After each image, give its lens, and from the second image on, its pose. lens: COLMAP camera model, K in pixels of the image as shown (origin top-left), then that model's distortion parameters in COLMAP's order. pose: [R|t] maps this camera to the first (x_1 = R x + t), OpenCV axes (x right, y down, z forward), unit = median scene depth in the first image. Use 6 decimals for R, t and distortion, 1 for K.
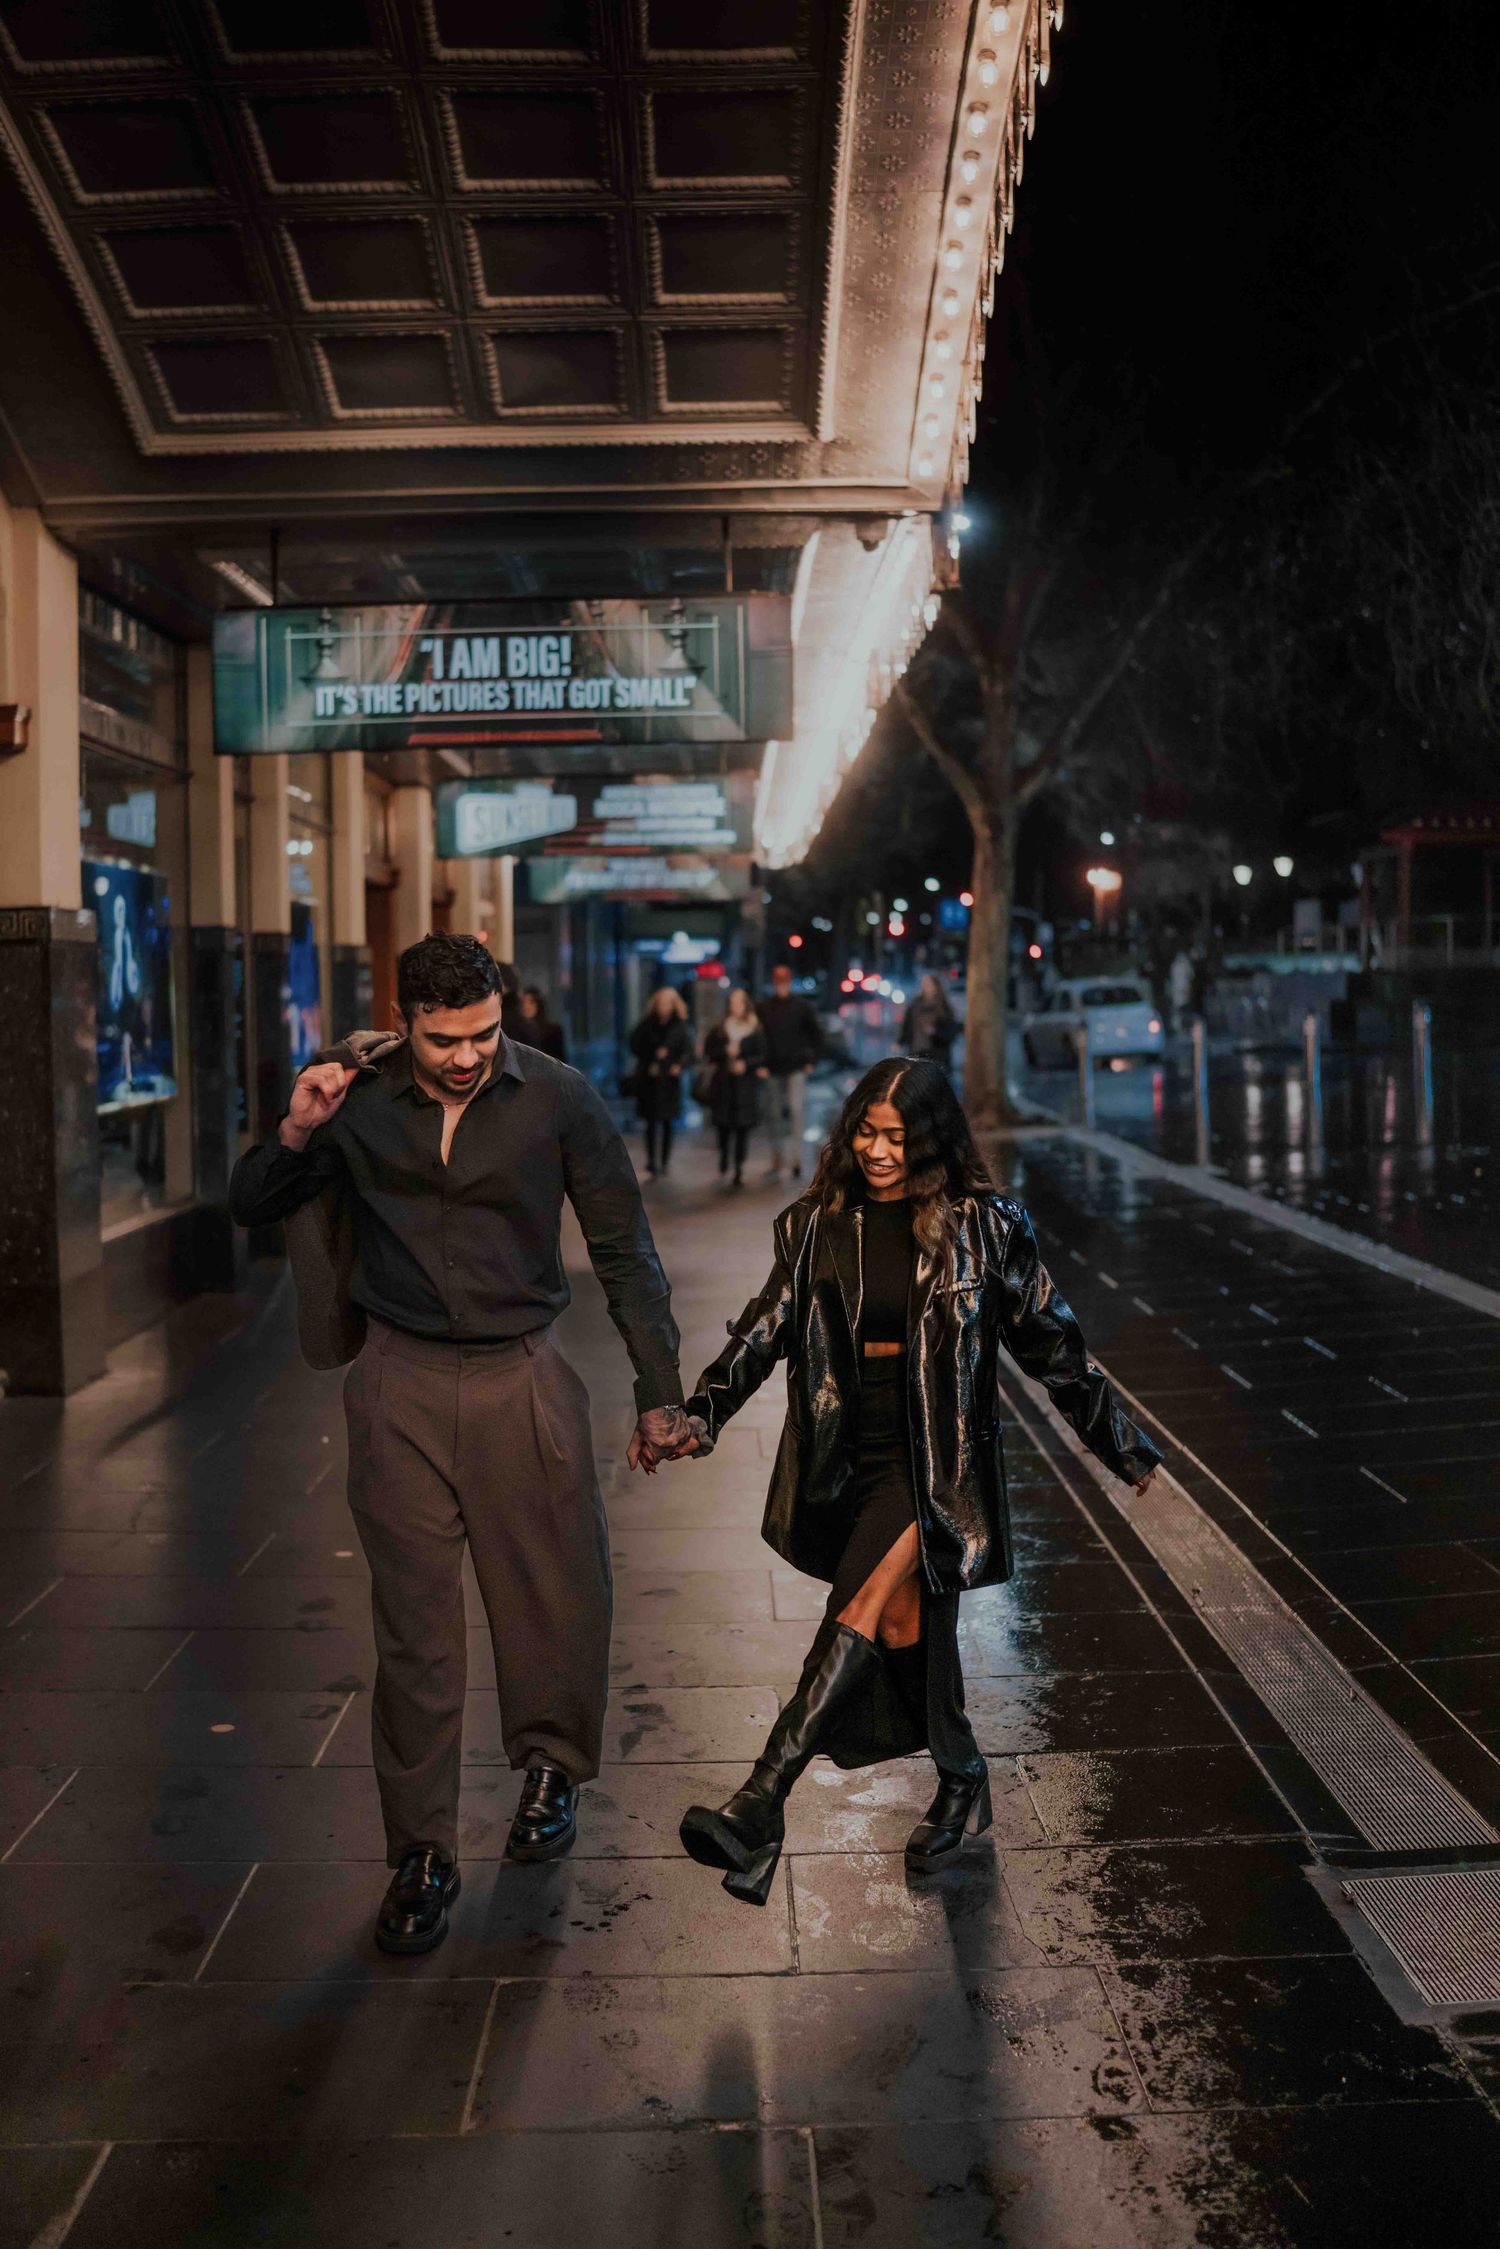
lens RADIAL K [[2190.8, 0, 780.6], [0, 2190.8, 1304.1], [0, 0, 1]] dist [-0.171113, 0.017401]
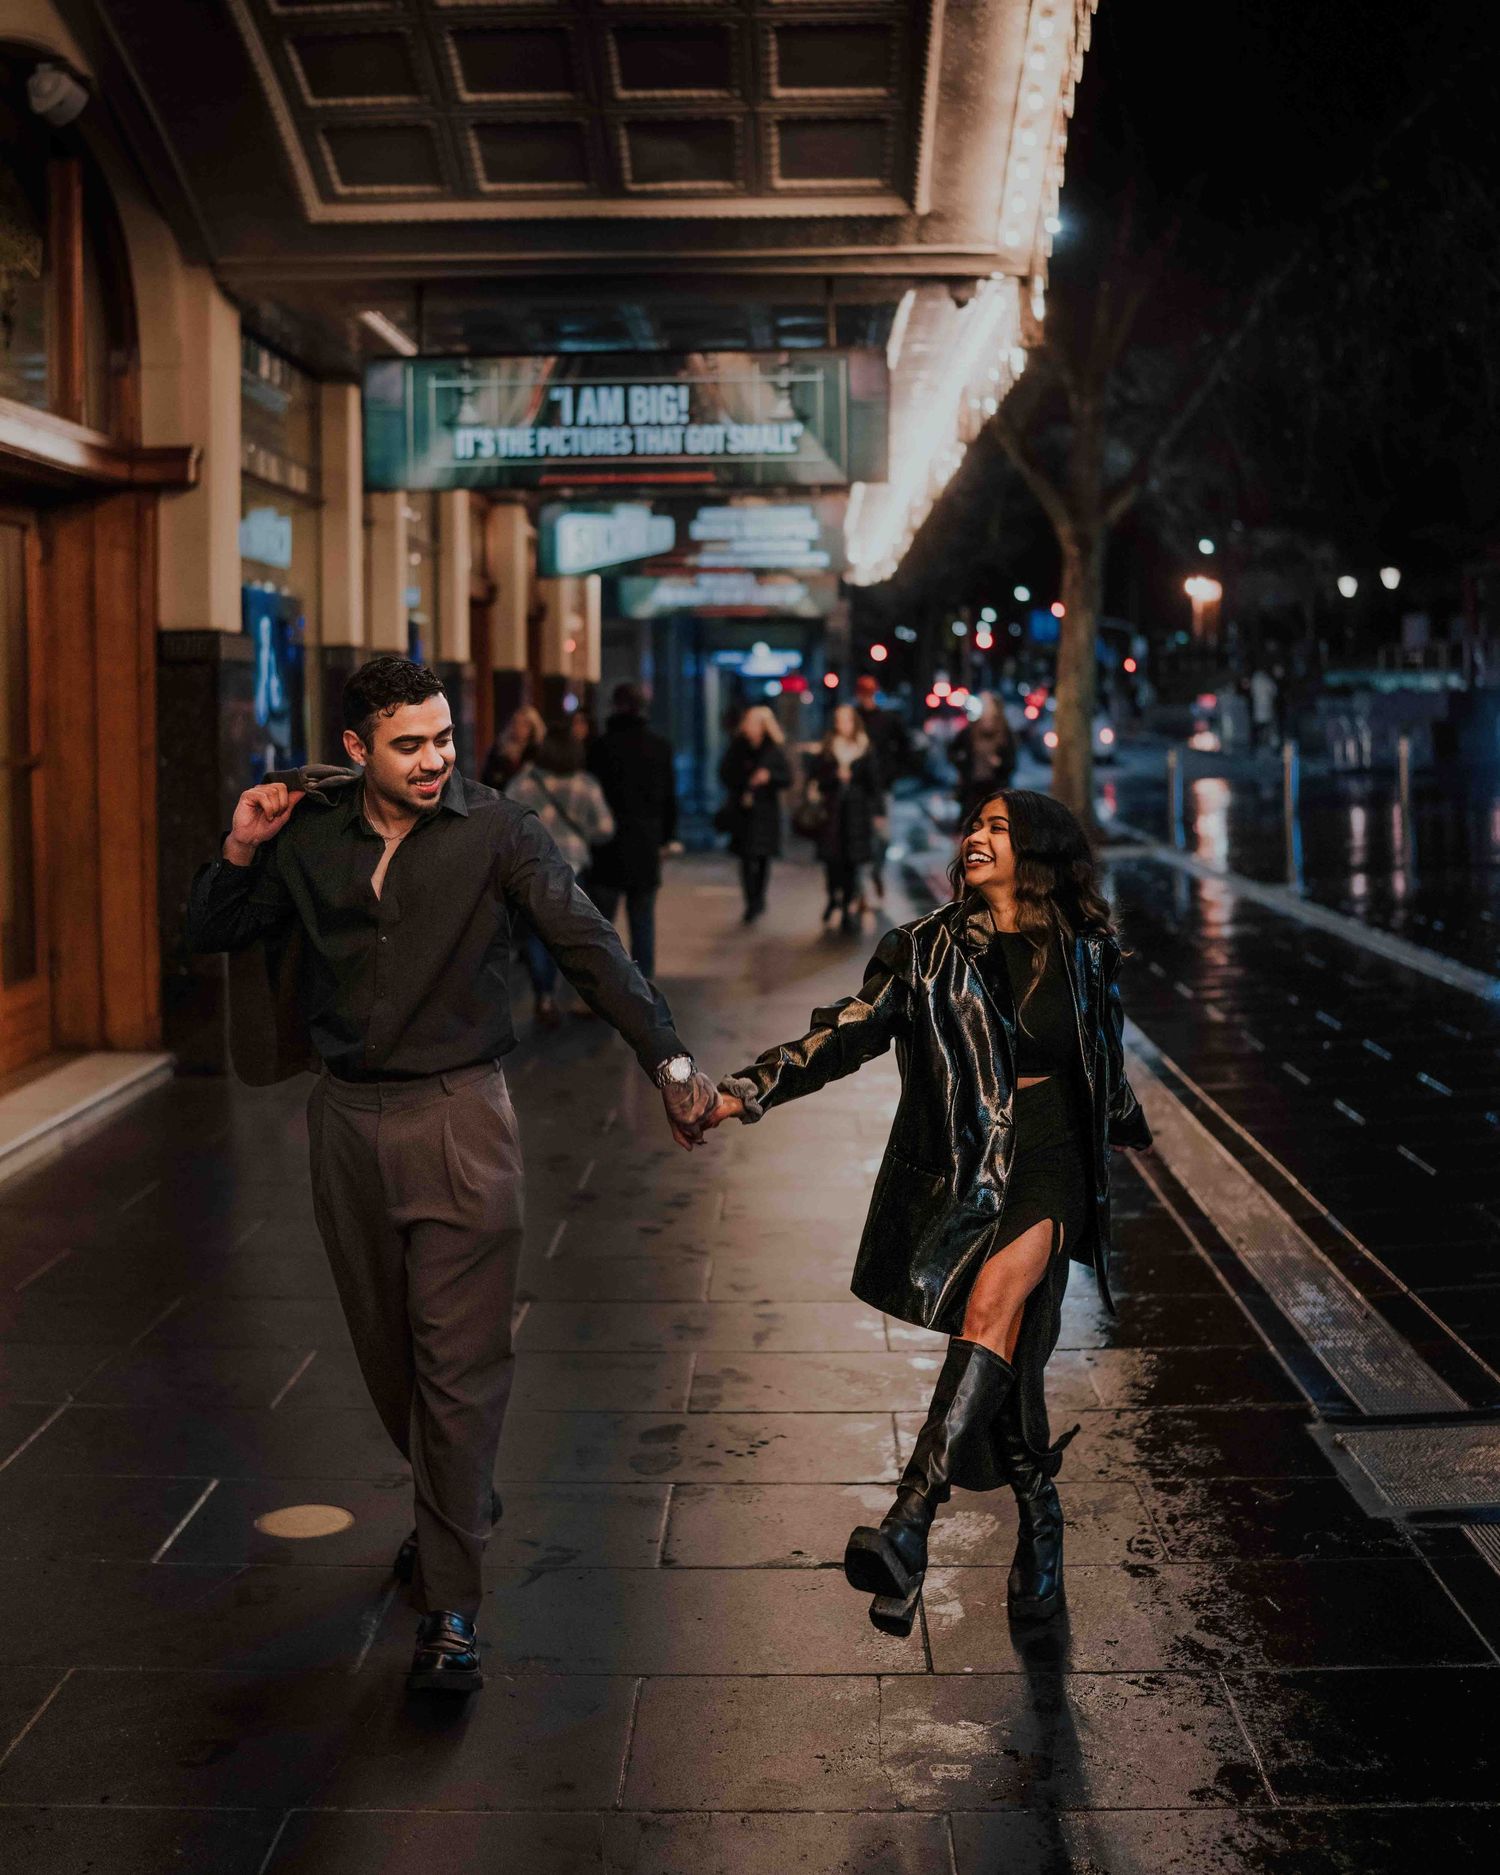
lens RADIAL K [[2351.0, 0, 749.7], [0, 2351.0, 912.0], [0, 0, 1]] dist [-0.251047, 0.416613]
pose [[0.998887, 0.011255, -0.045814, -0.009063], [-0.013690, 0.998490, -0.053198, 0.017409], [0.045146, 0.053766, 0.997532, -0.154882]]
